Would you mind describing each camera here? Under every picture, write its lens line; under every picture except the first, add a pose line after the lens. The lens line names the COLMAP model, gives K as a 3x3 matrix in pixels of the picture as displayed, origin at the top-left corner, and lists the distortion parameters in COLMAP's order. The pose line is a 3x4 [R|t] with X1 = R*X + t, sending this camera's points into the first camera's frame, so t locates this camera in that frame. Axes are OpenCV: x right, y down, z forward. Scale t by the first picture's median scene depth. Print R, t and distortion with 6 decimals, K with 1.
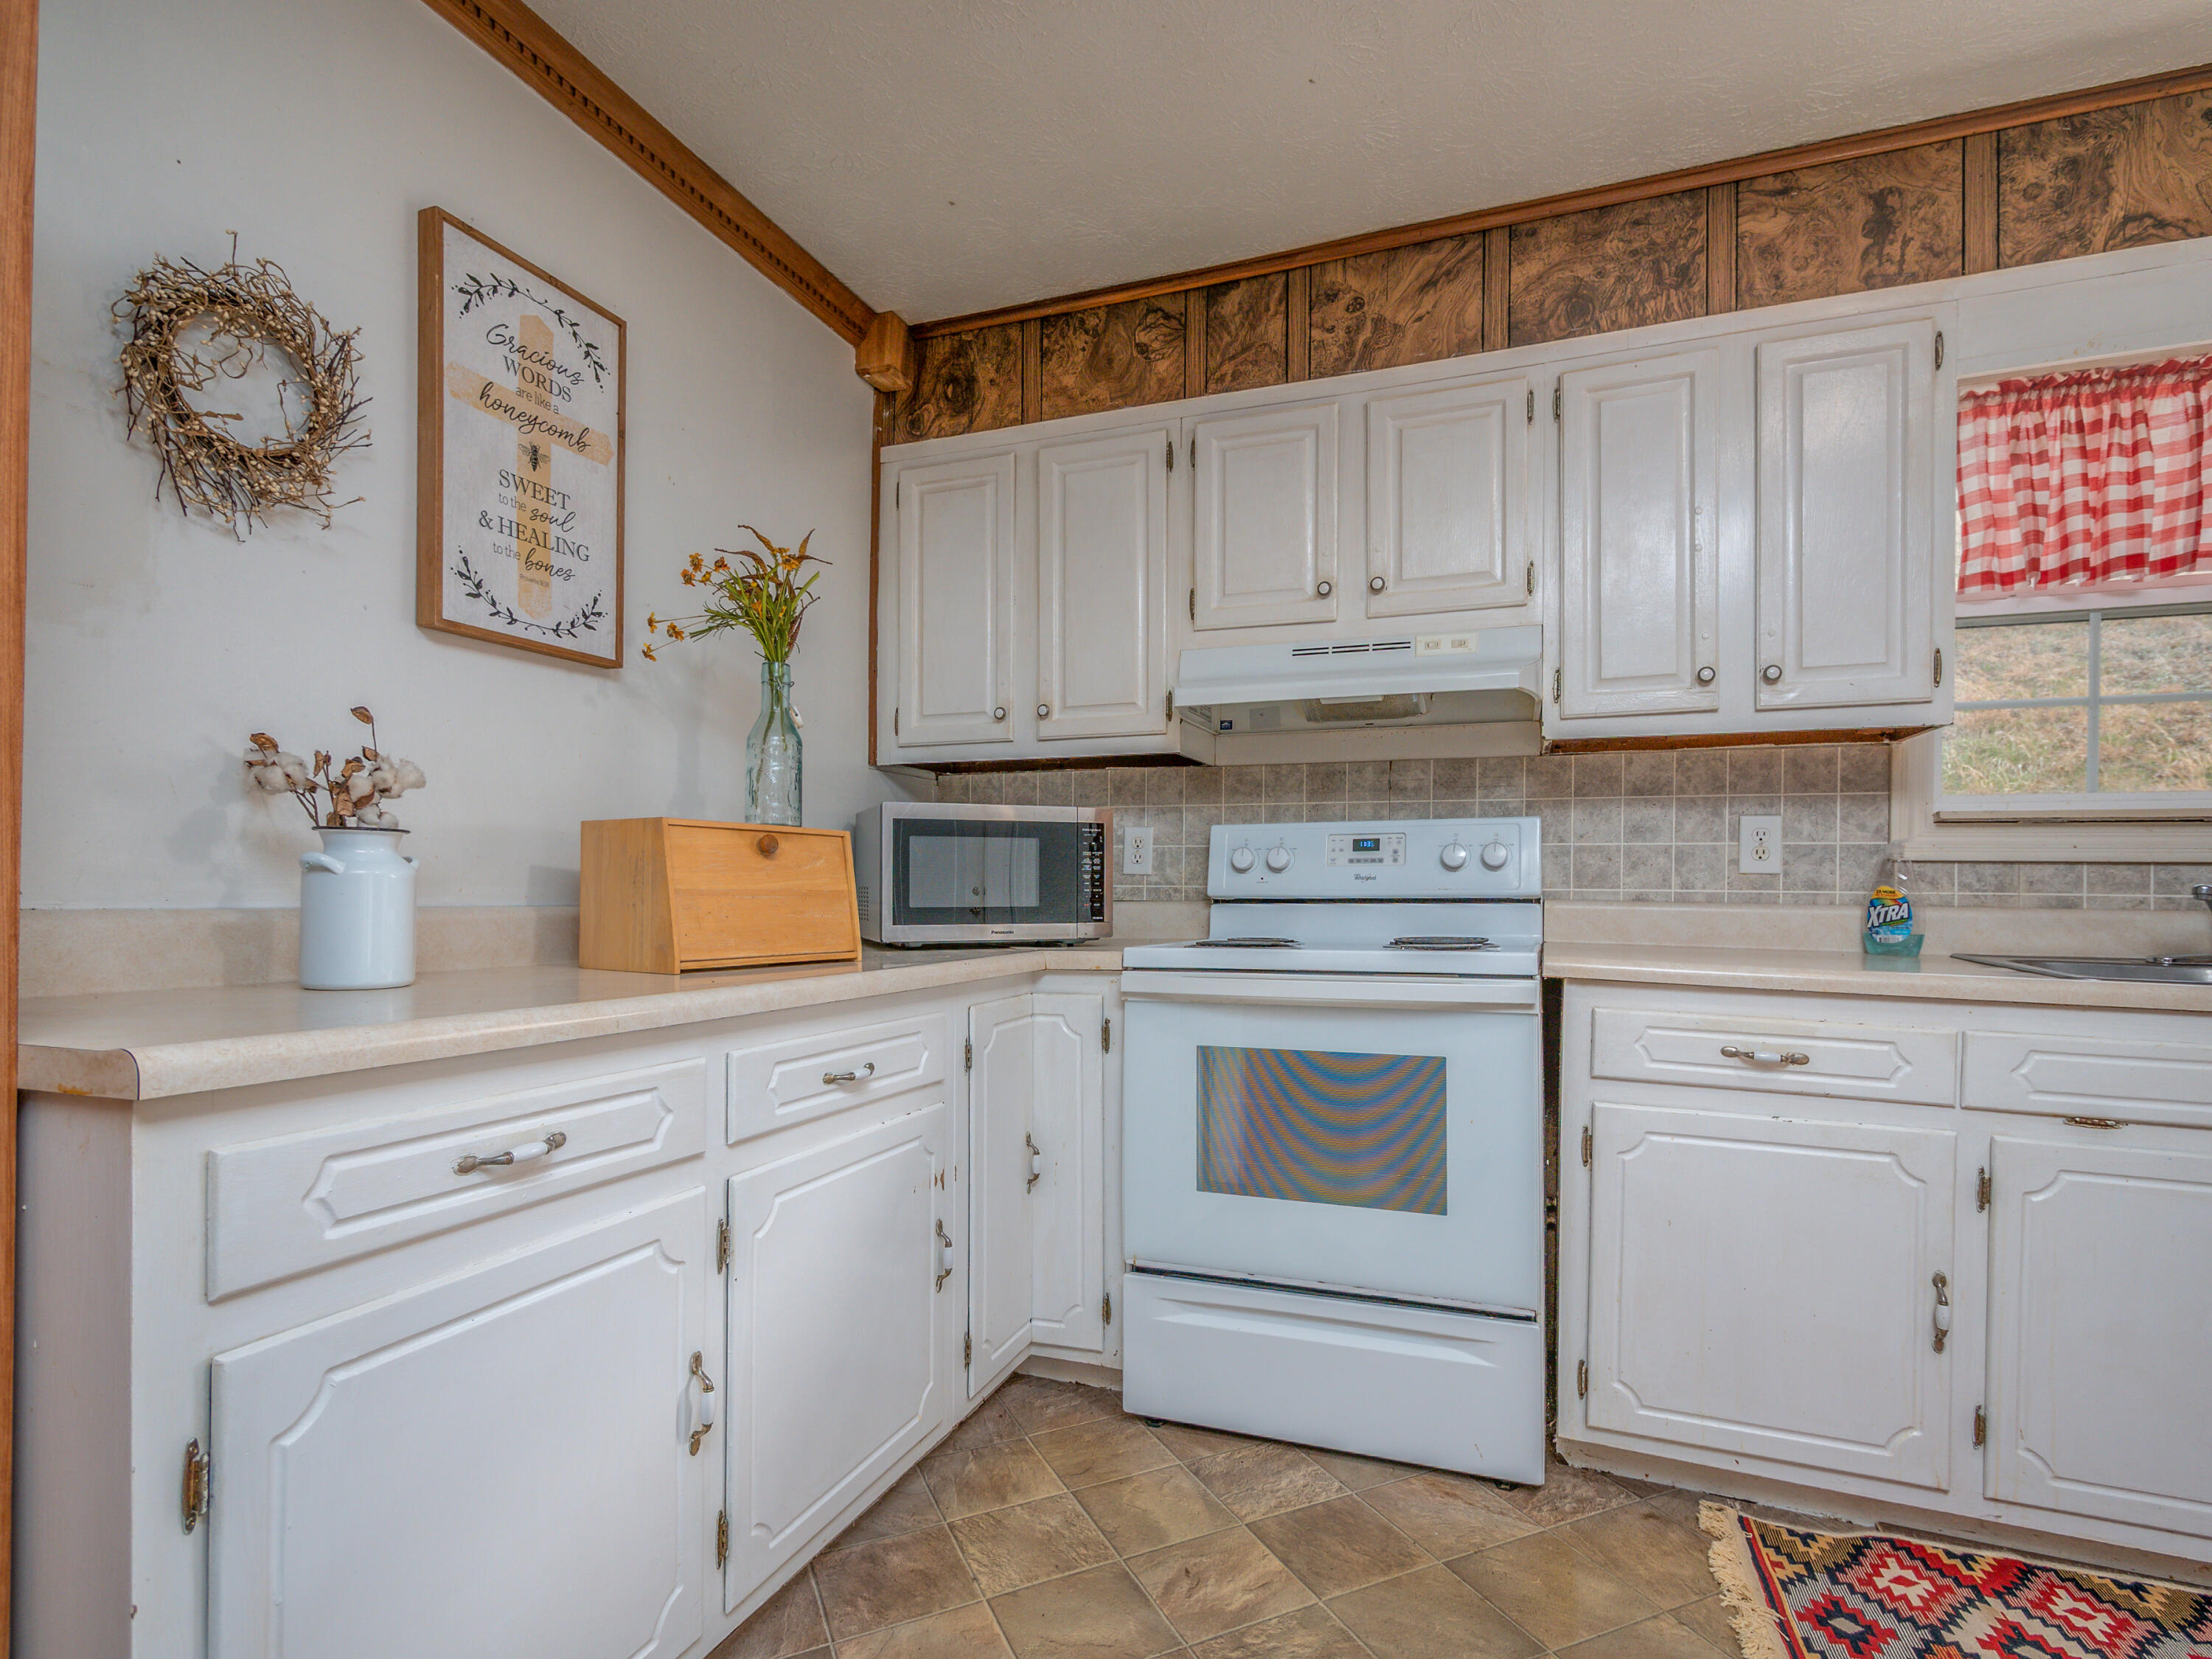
lens RADIAL K [[1052.8, 0, 1135.3], [0, 1052.8, 888.7], [0, 0, 1]] dist [-0.000889, -0.000561]
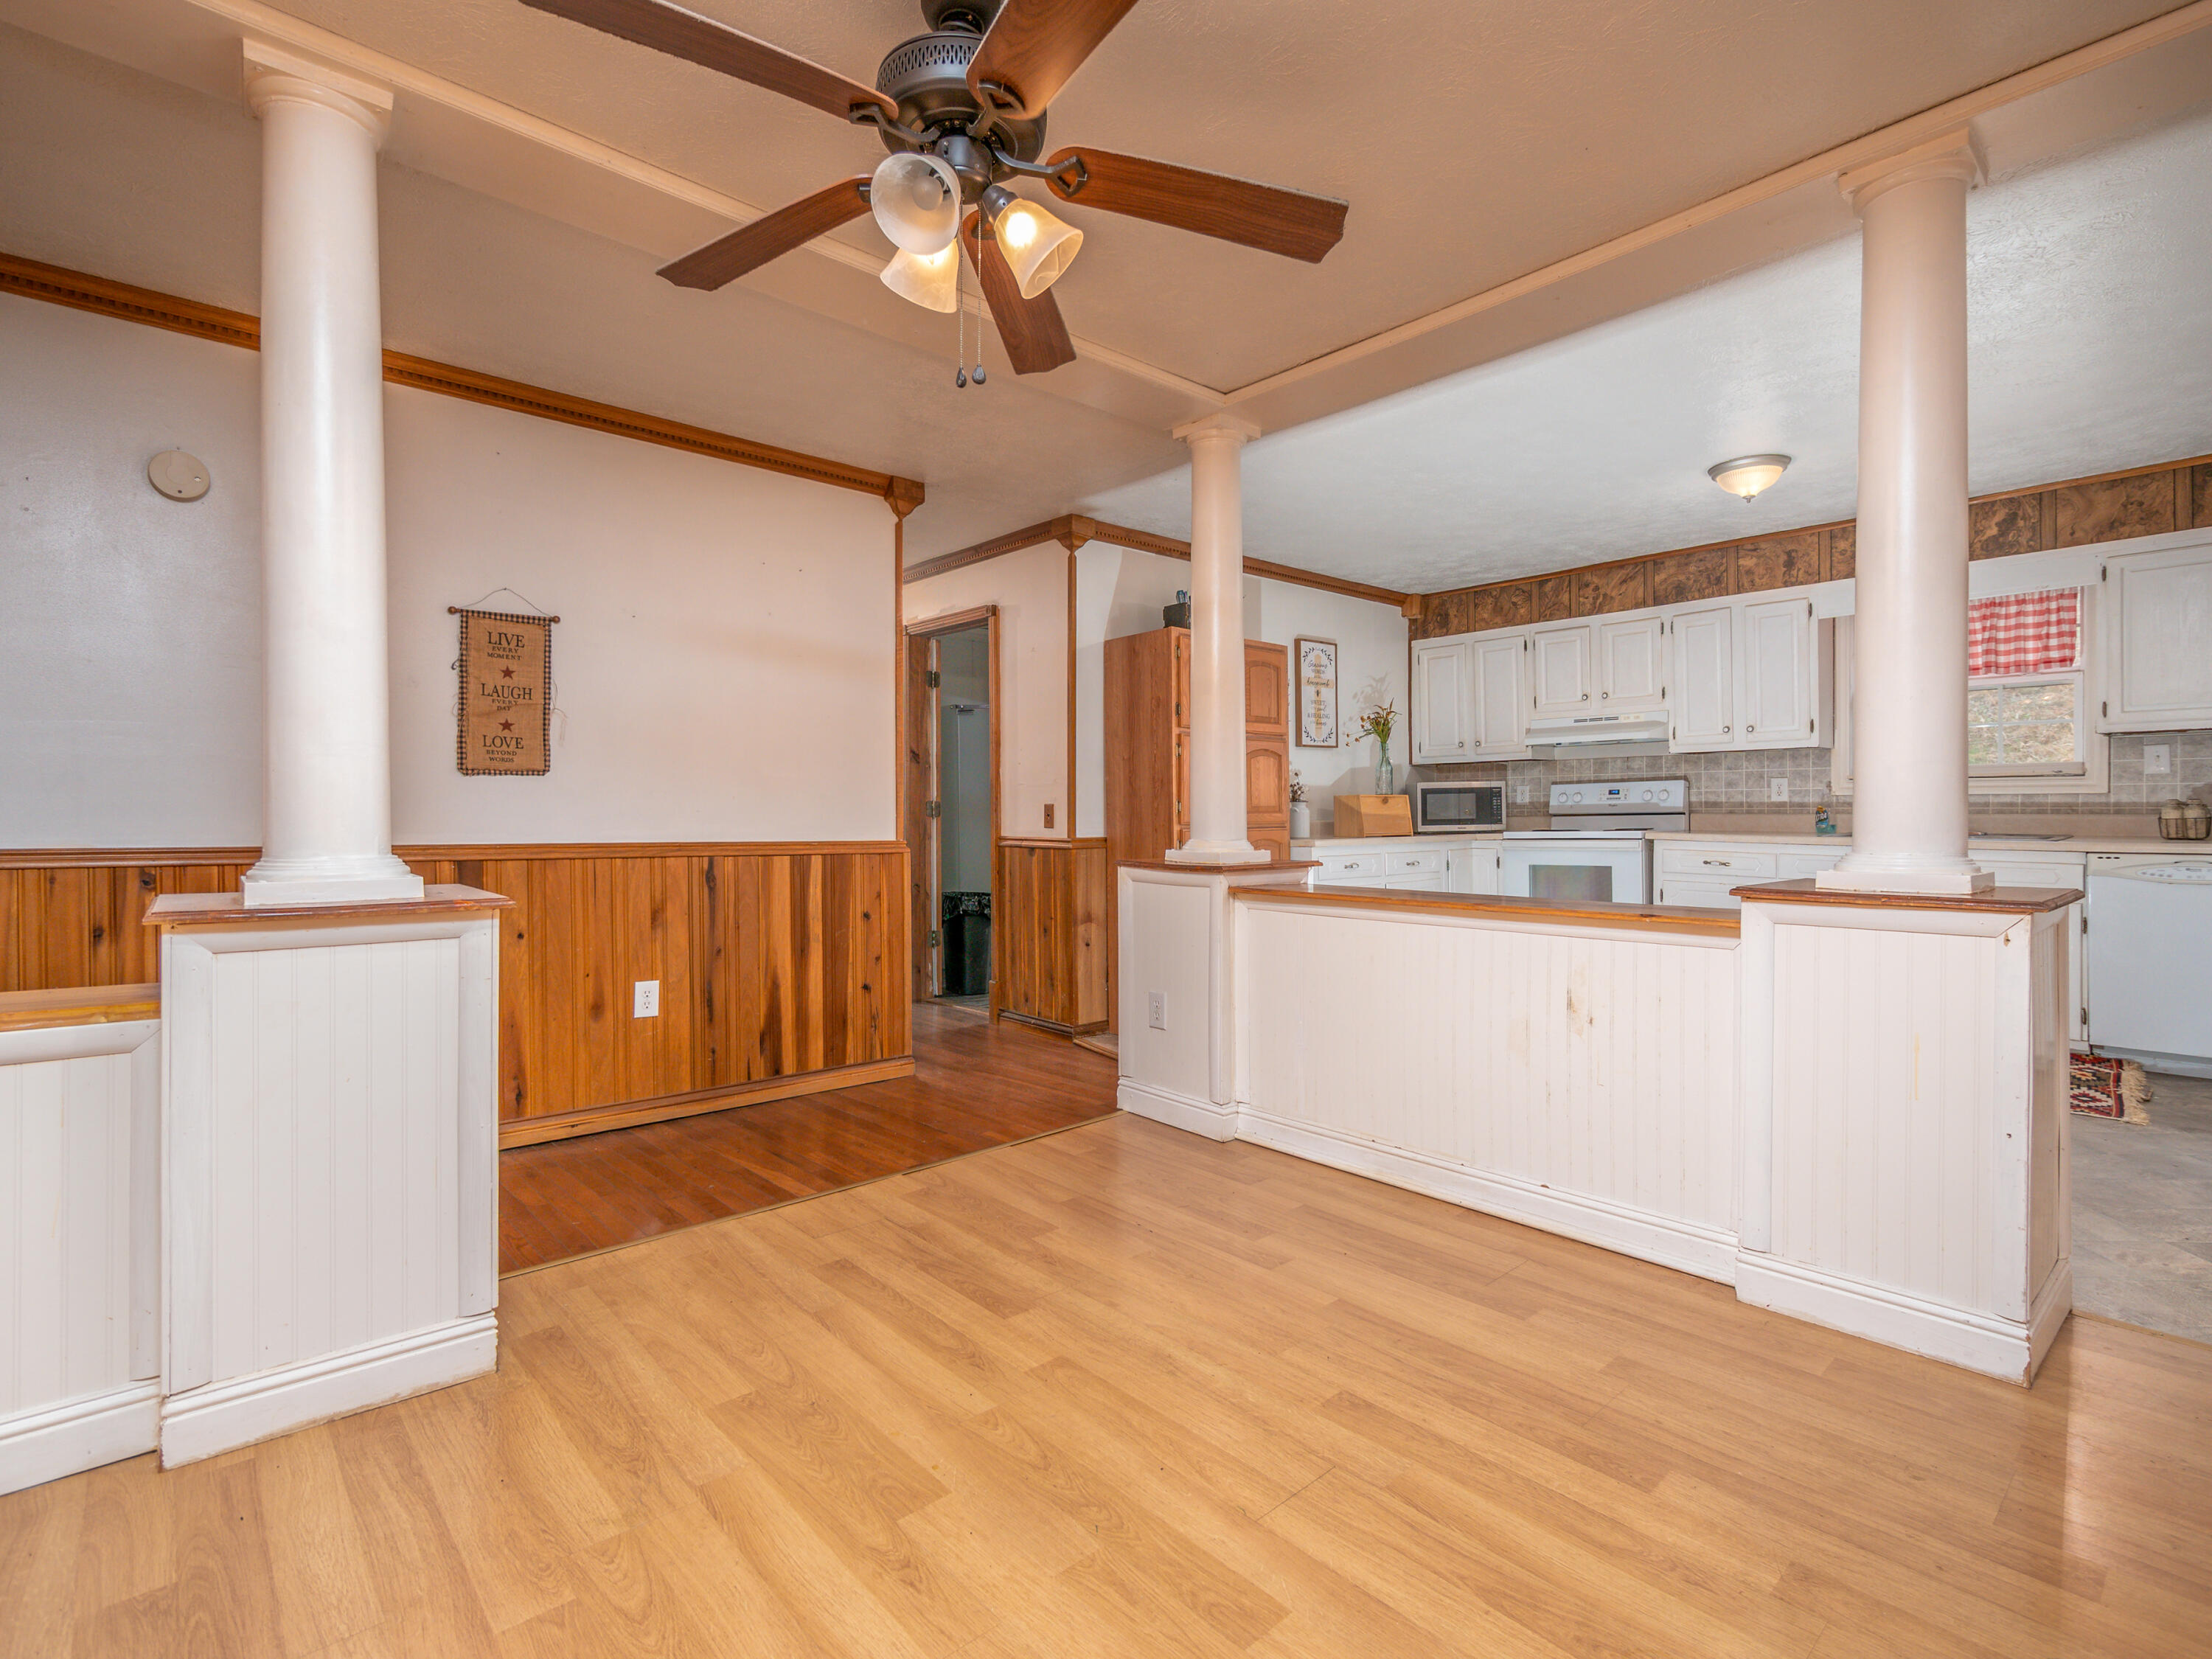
lens RADIAL K [[1052.8, 0, 1115.2], [0, 1052.8, 818.0], [0, 0, 1]] dist [-0.000889, -0.000561]
pose [[0.887999, -0.013558, -0.459645, 0.378052], [0.014900, 0.999889, -0.000708, 0.003455], [0.459604, -0.006220, 0.888102, -2.089004]]
